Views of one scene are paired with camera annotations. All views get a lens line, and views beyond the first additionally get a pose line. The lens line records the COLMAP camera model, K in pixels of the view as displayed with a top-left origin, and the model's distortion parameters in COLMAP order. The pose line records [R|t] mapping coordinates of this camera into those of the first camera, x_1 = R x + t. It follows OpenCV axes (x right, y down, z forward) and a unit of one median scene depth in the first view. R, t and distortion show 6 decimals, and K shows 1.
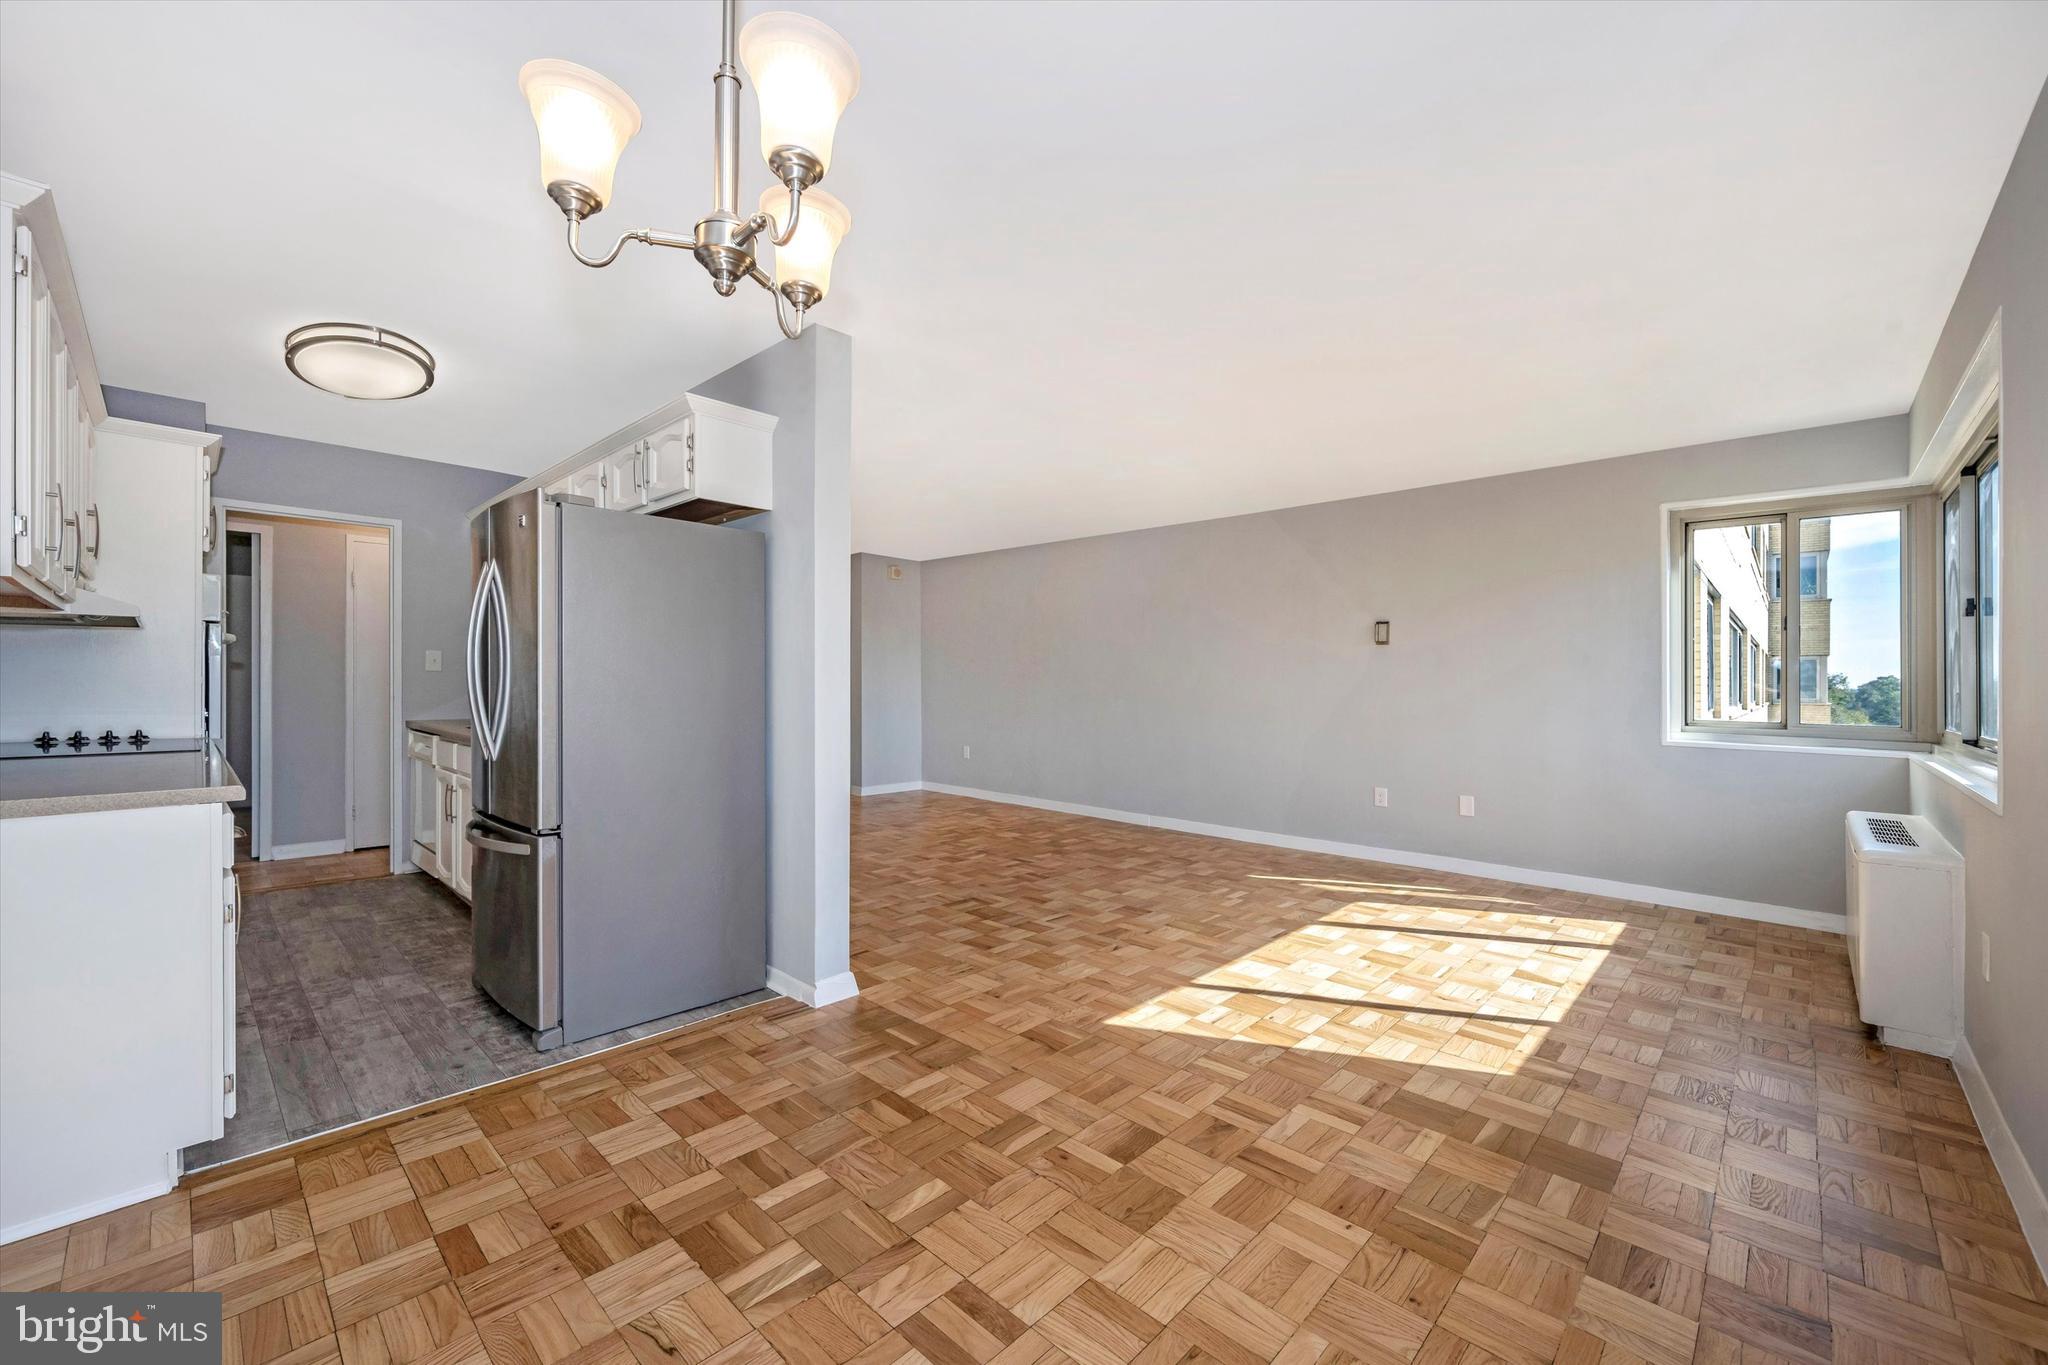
lens RADIAL K [[807.9, 0, 1026.5], [0, 807.9, 683.3], [0, 0, 1]] dist [0.001391, -0.000617]
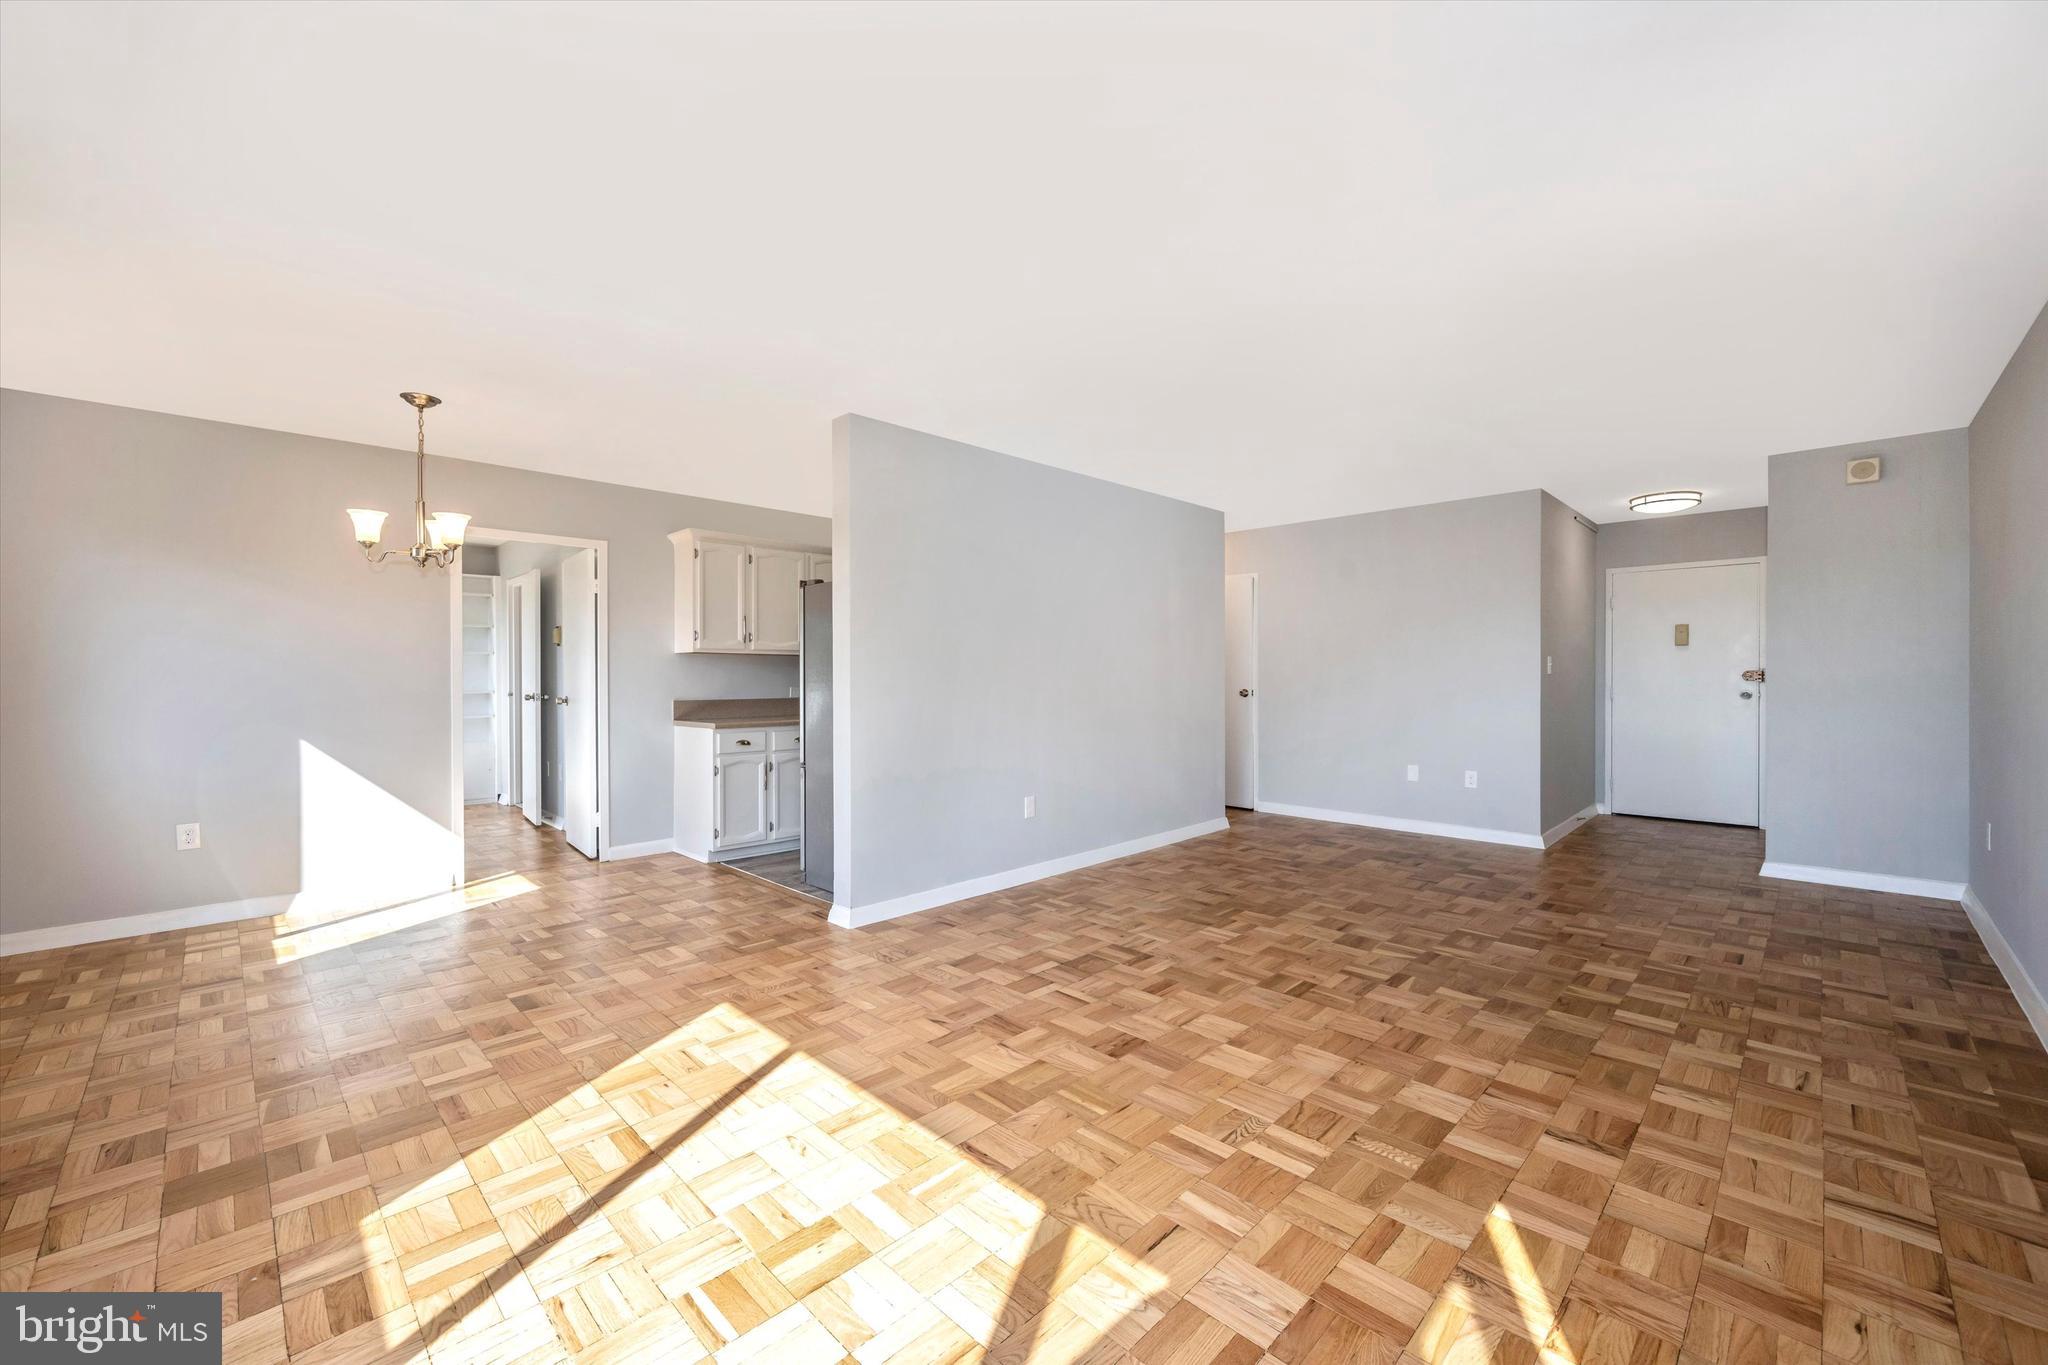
lens RADIAL K [[807.9, 0, 1015.4], [0, 807.9, 682.0], [0, 0, 1]] dist [0.001391, -0.000617]
pose [[-0.027349, -0.003777, -0.999619, 1.118164], [0.003630, 0.999986, -0.003878, 0.001578], [0.999619, -0.003735, -0.027335, 1.370701]]
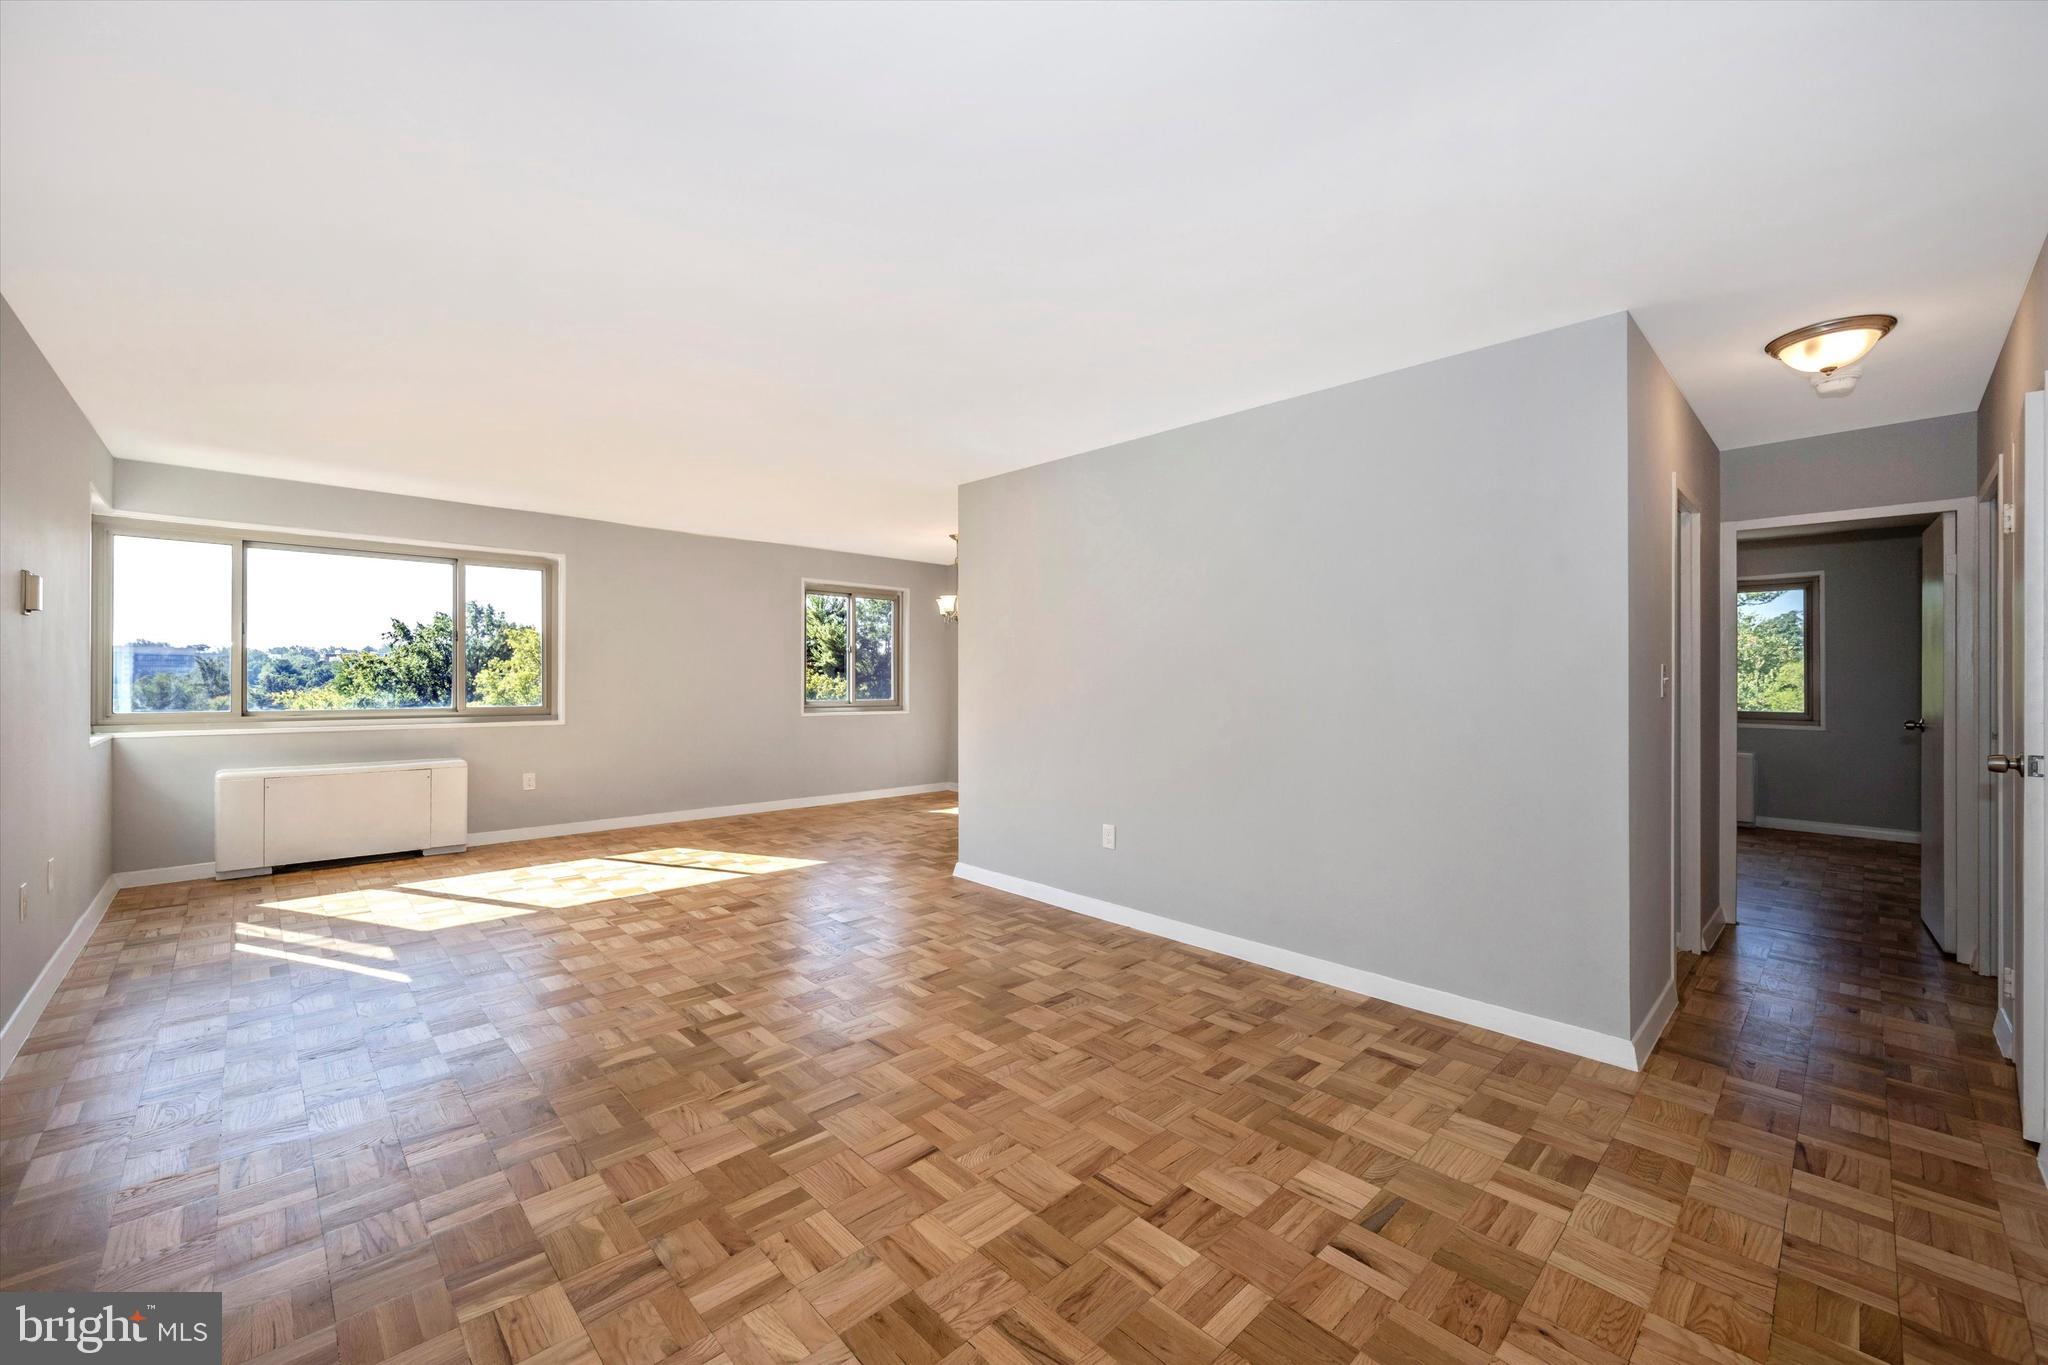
lens RADIAL K [[807.9, 0, 1012.2], [0, 807.9, 674.5], [0, 0, 1]] dist [0.001391, -0.000617]
pose [[-0.998283, -0.019259, 0.055323, -0.454654], [-0.019272, 0.999814, 0.000304, -0.039022], [-0.055319, -0.000762, -0.998468, 2.838911]]
